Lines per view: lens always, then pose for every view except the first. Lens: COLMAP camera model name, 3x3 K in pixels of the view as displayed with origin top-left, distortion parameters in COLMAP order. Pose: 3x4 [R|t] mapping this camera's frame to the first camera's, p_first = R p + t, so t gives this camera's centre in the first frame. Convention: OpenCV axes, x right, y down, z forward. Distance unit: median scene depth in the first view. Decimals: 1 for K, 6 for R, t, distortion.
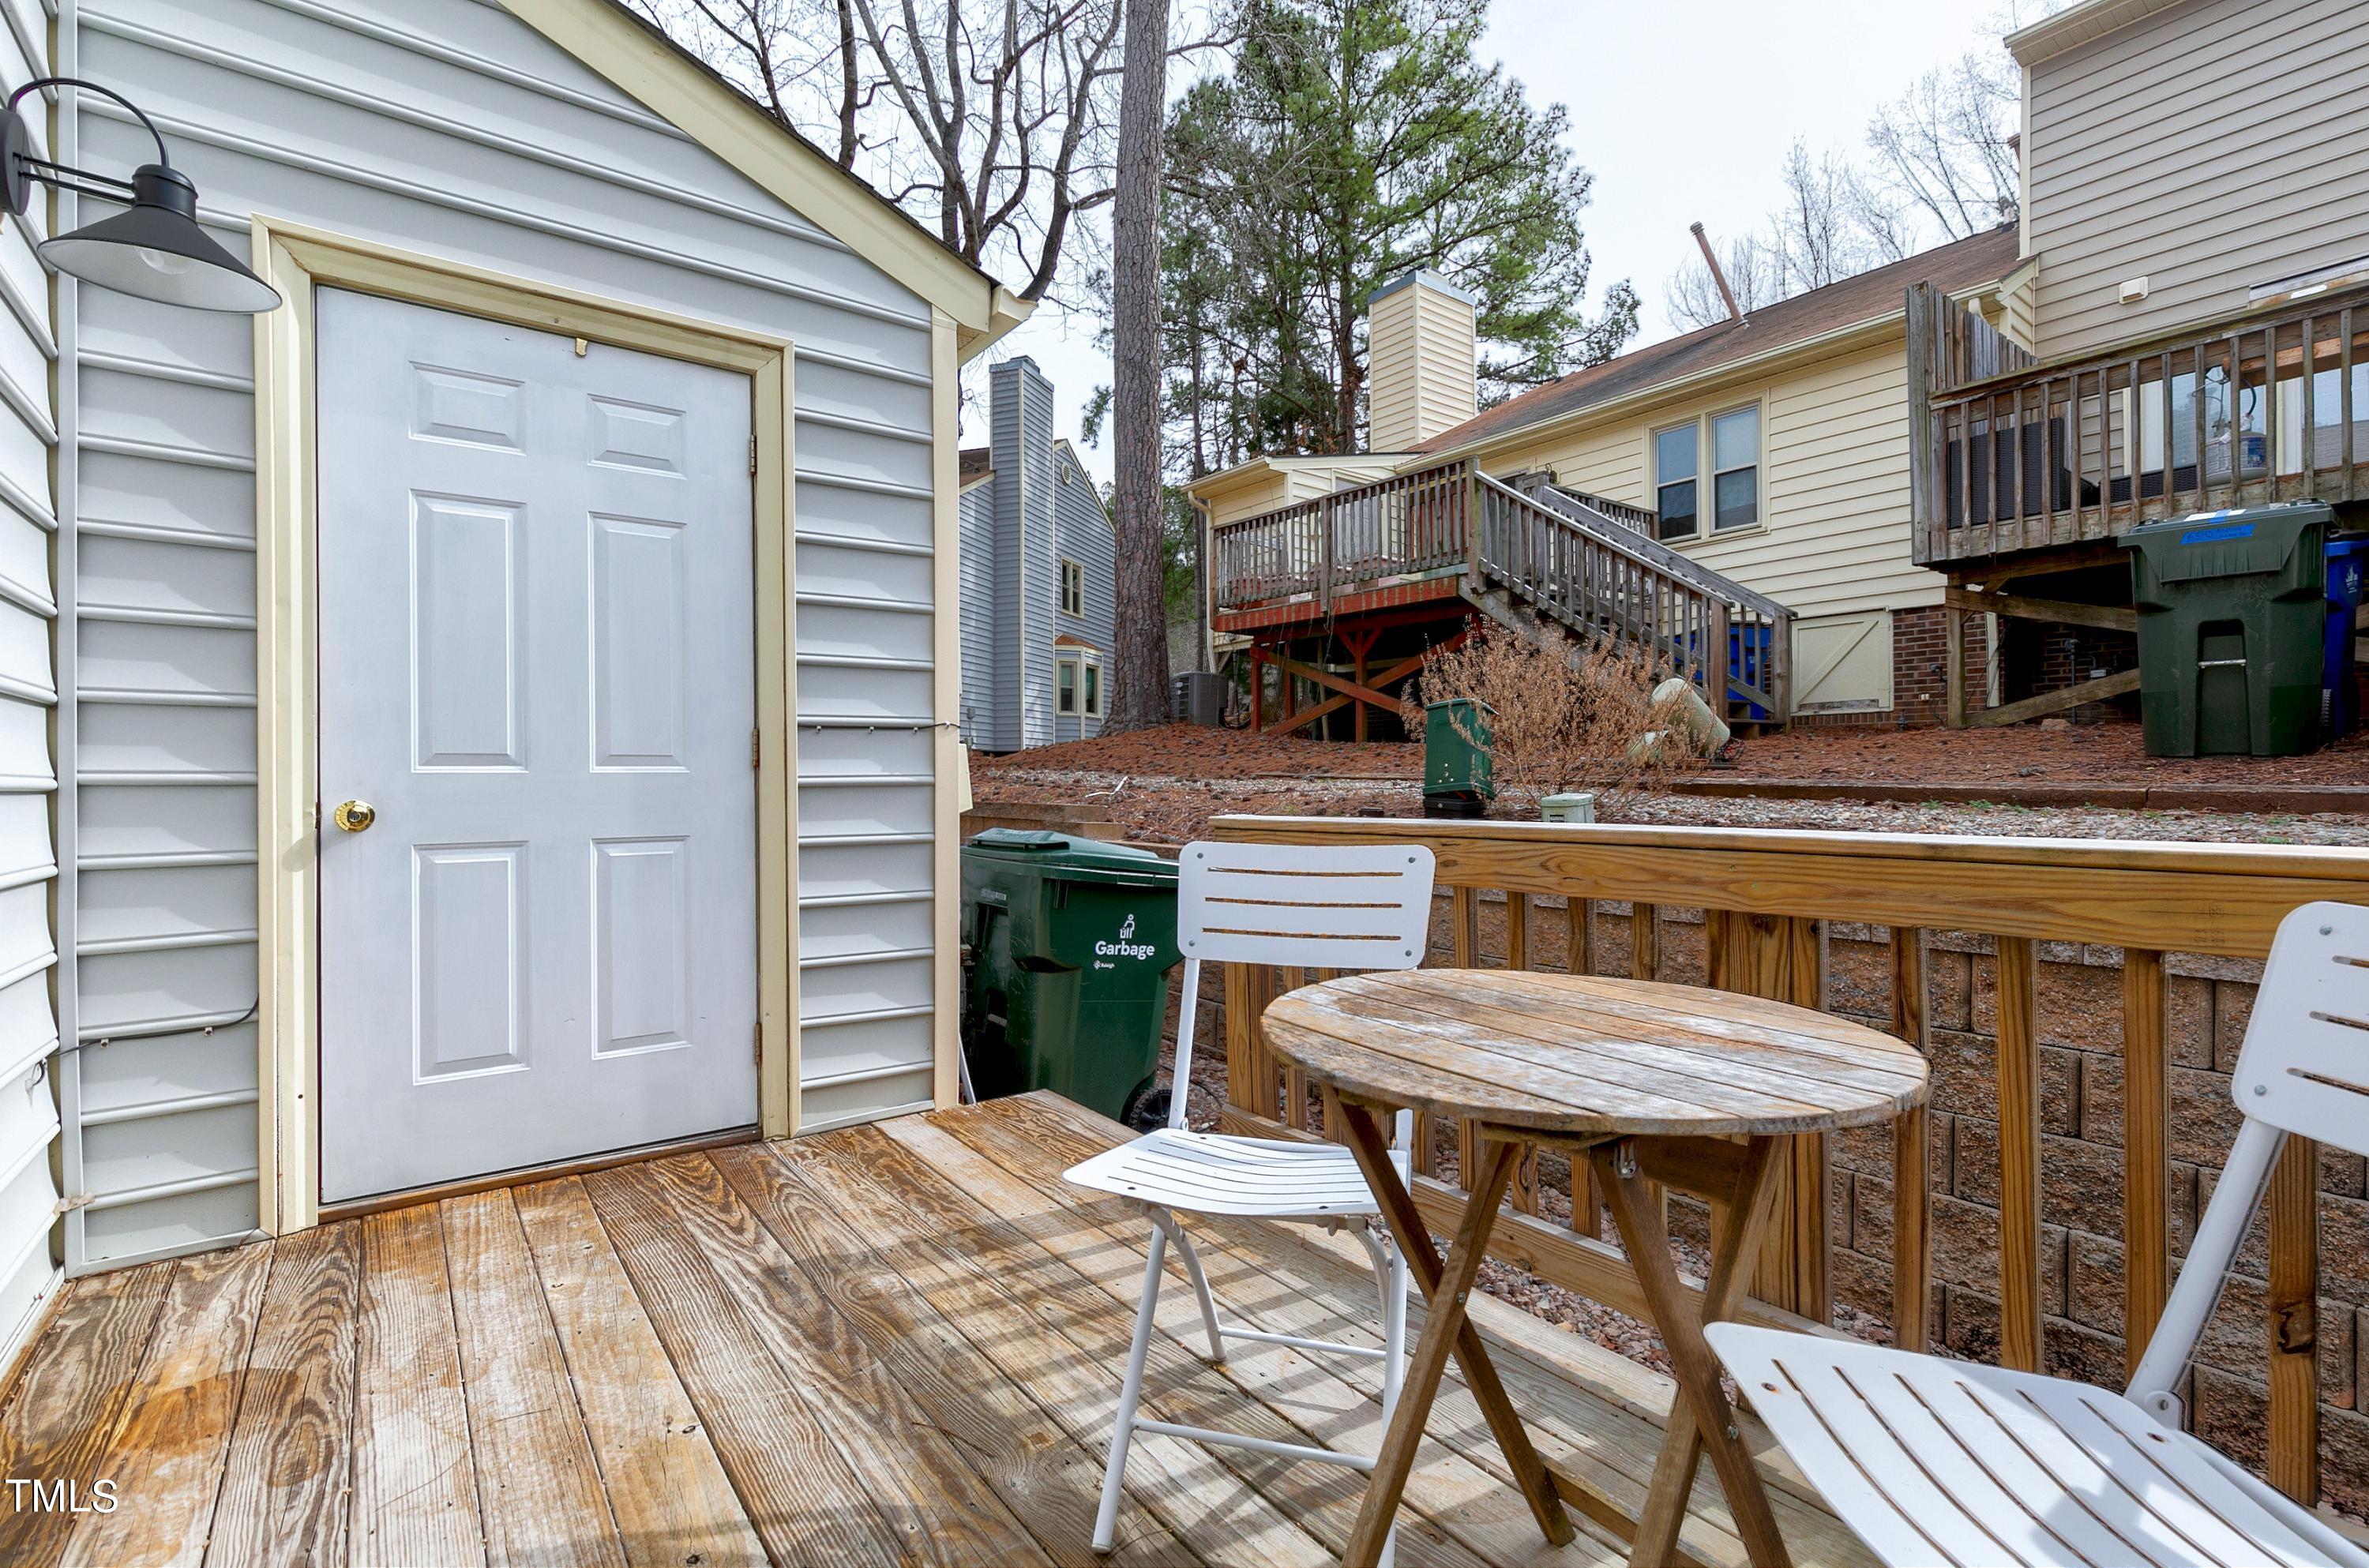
lens RADIAL K [[1080.7, 0, 1192.4], [0, 1080.7, 769.4], [0, 0, 1]] dist [0.009266, -0.001609]
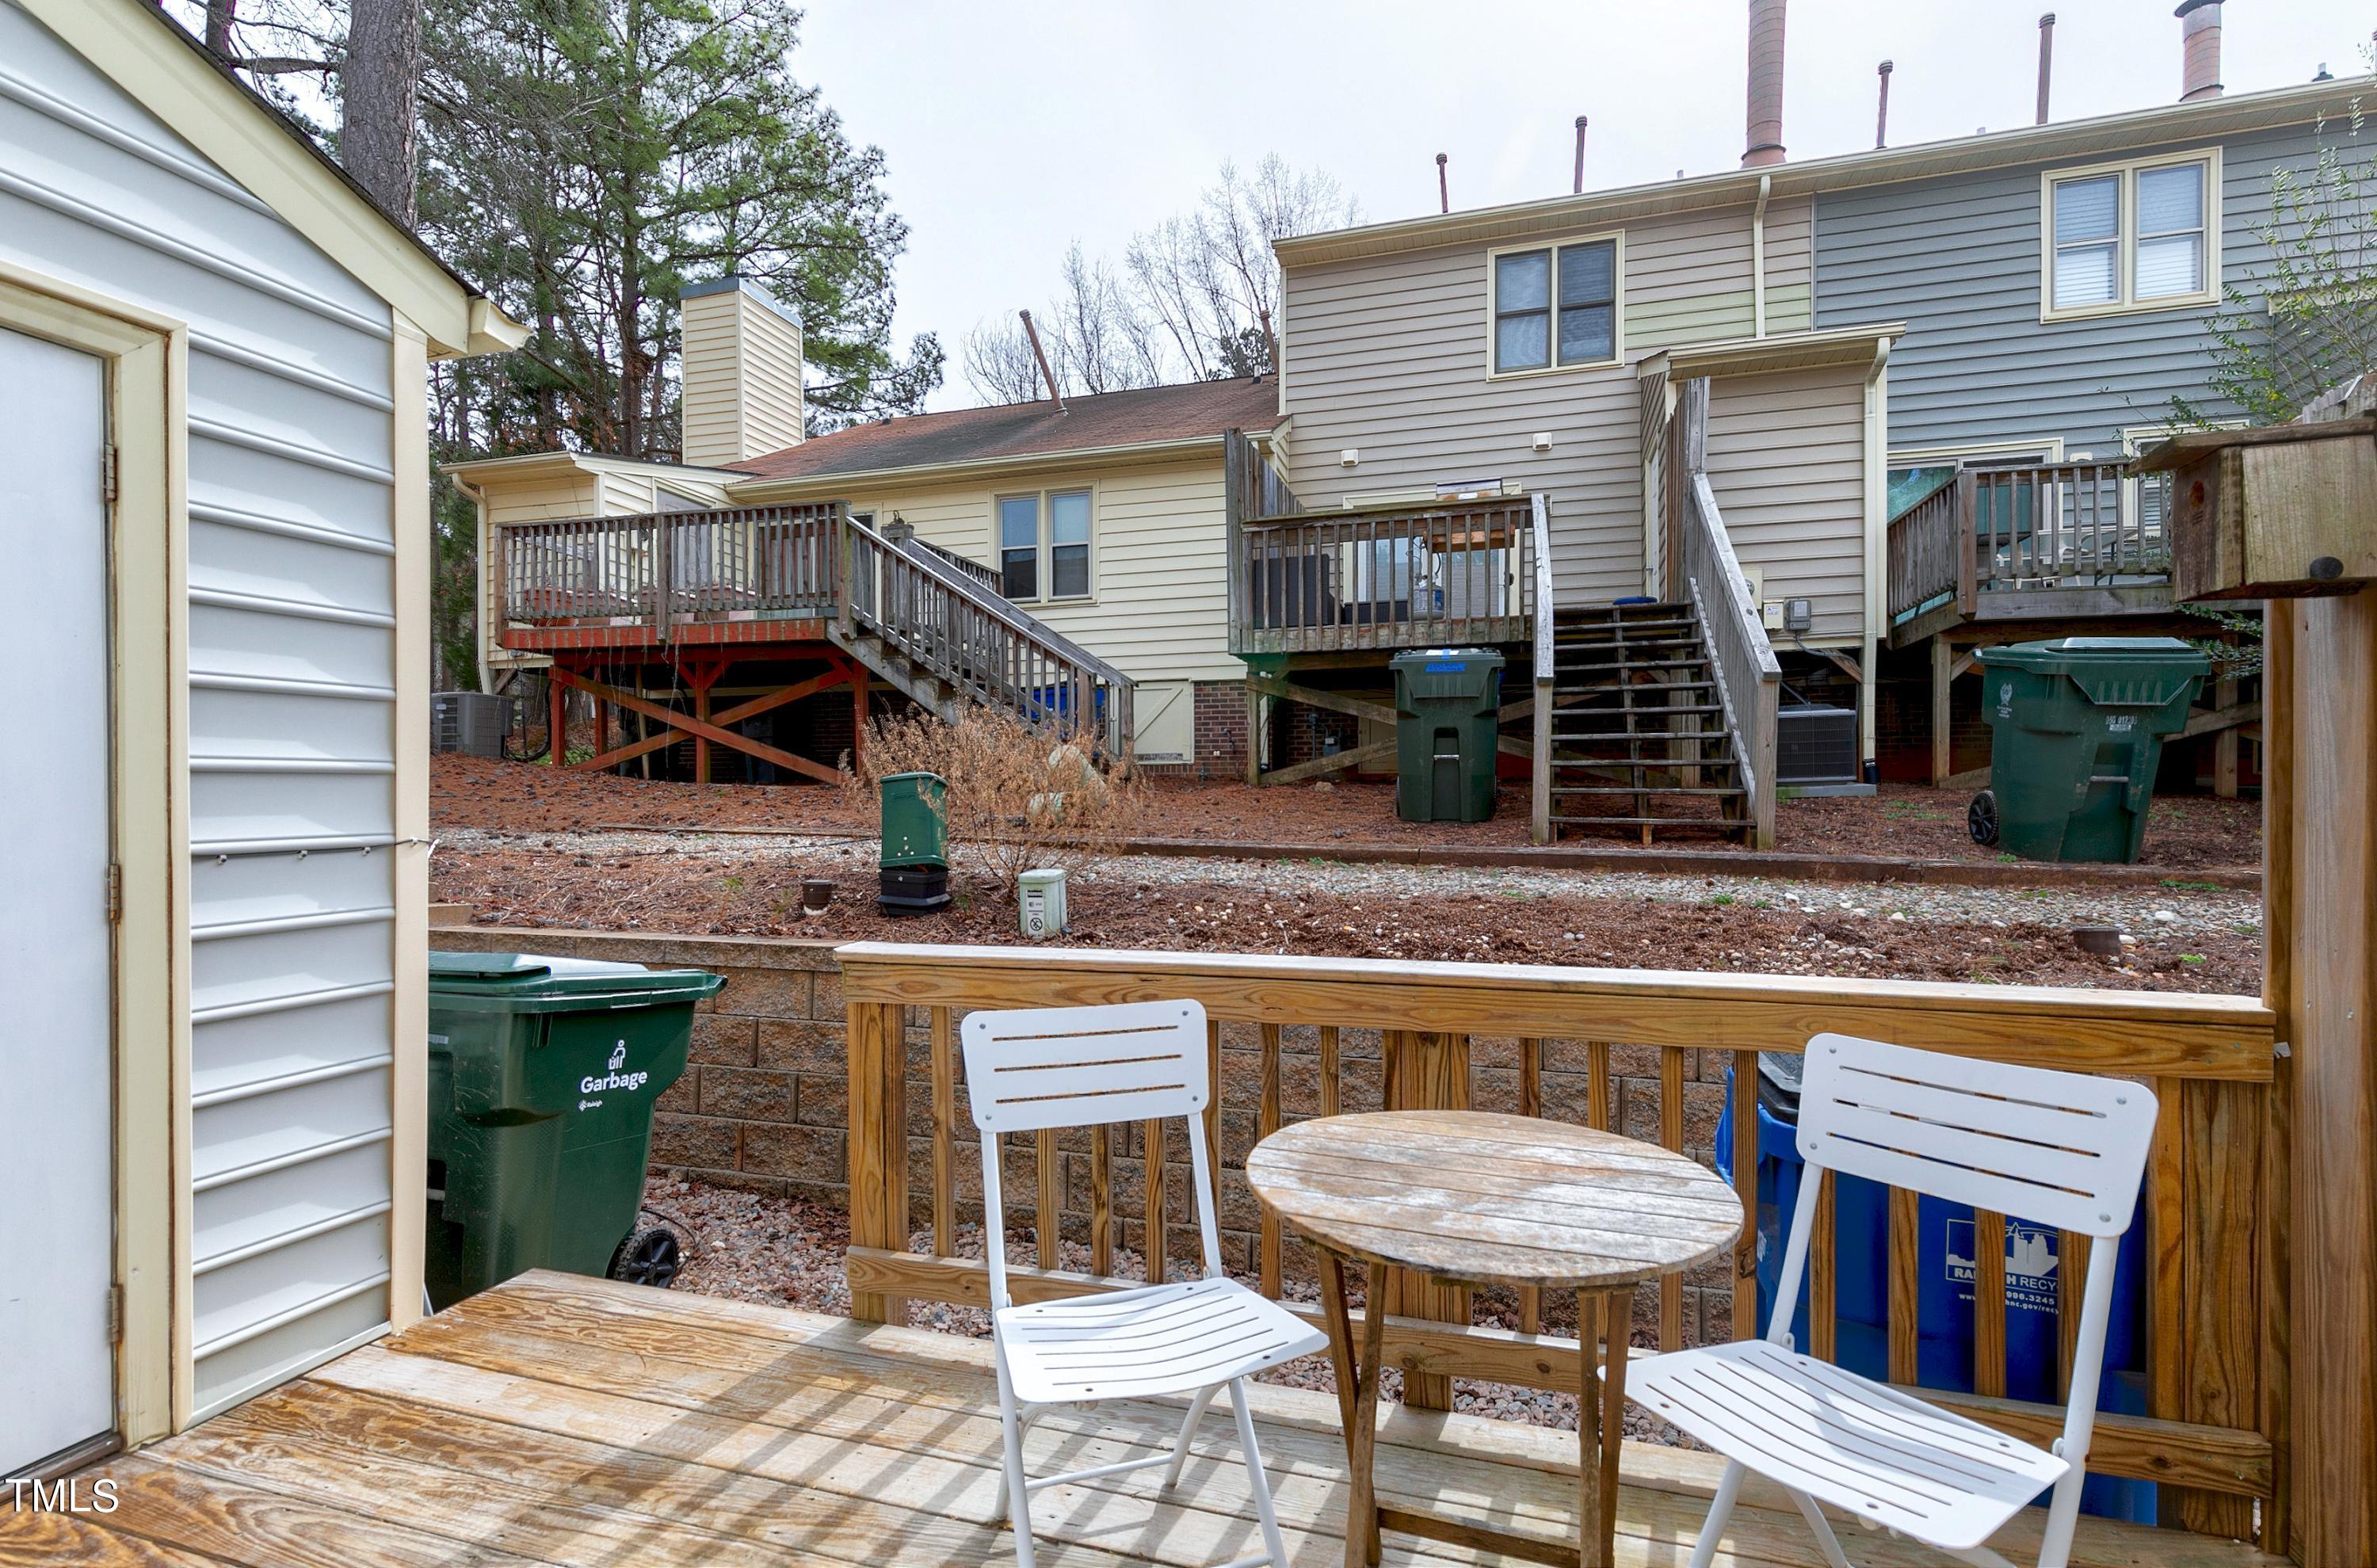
lens RADIAL K [[1084.4, 0, 1178.6], [0, 1084.4, 798.0], [0, 0, 1]] dist [0.009266, -0.001609]
pose [[0.828342, -0.006695, 0.560182, -0.176541], [0.008270, 0.999966, -0.000278, -0.057395], [-0.560161, 0.004863, 0.828369, 0.023149]]
